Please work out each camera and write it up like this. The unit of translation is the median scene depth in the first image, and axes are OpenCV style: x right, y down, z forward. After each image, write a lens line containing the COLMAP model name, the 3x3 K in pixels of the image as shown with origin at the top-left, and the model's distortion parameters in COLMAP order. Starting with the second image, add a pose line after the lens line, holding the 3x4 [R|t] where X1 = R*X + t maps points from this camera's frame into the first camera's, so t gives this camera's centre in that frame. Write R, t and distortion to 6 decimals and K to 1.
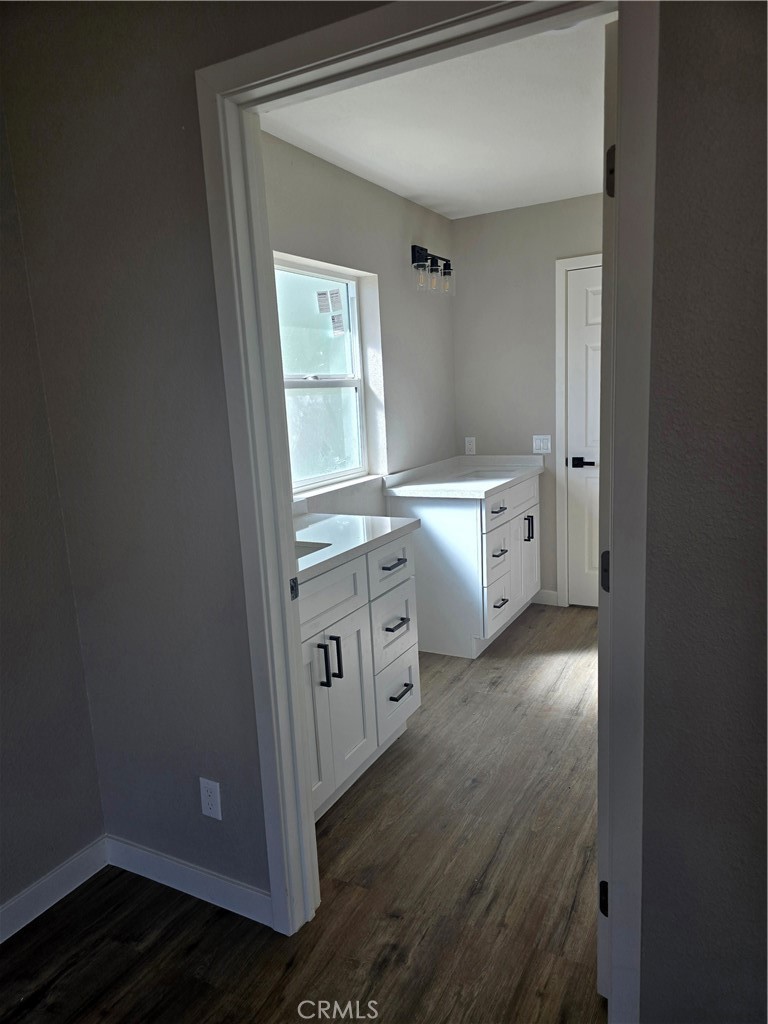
lens RADIAL K [[701.7, 0, 383.6], [0, 701.7, 512.9], [0, 0, 1]] dist [0.032364, -0.022879]
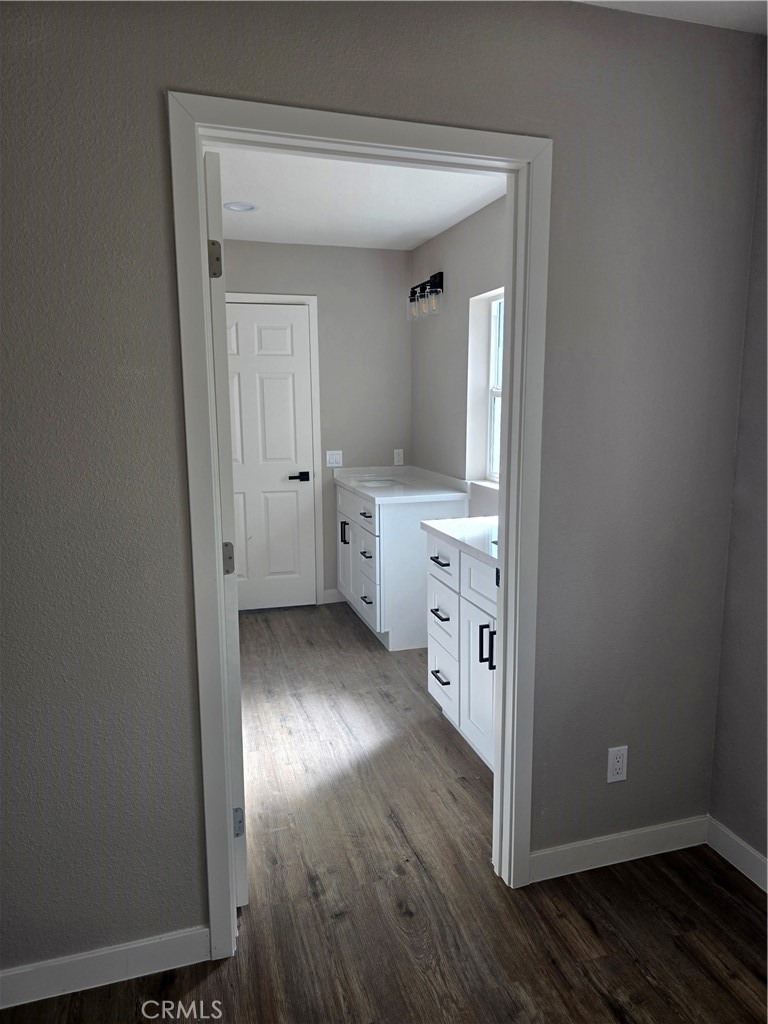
lens RADIAL K [[701.7, 0, 384.9], [0, 701.7, 511.5], [0, 0, 1]] dist [0.032364, -0.022879]
pose [[-0.704453, 0.174943, -0.687853, 0.854506], [-0.084213, 0.941698, 0.325749, -0.358100], [0.704737, 0.287401, -0.648650, 1.661590]]
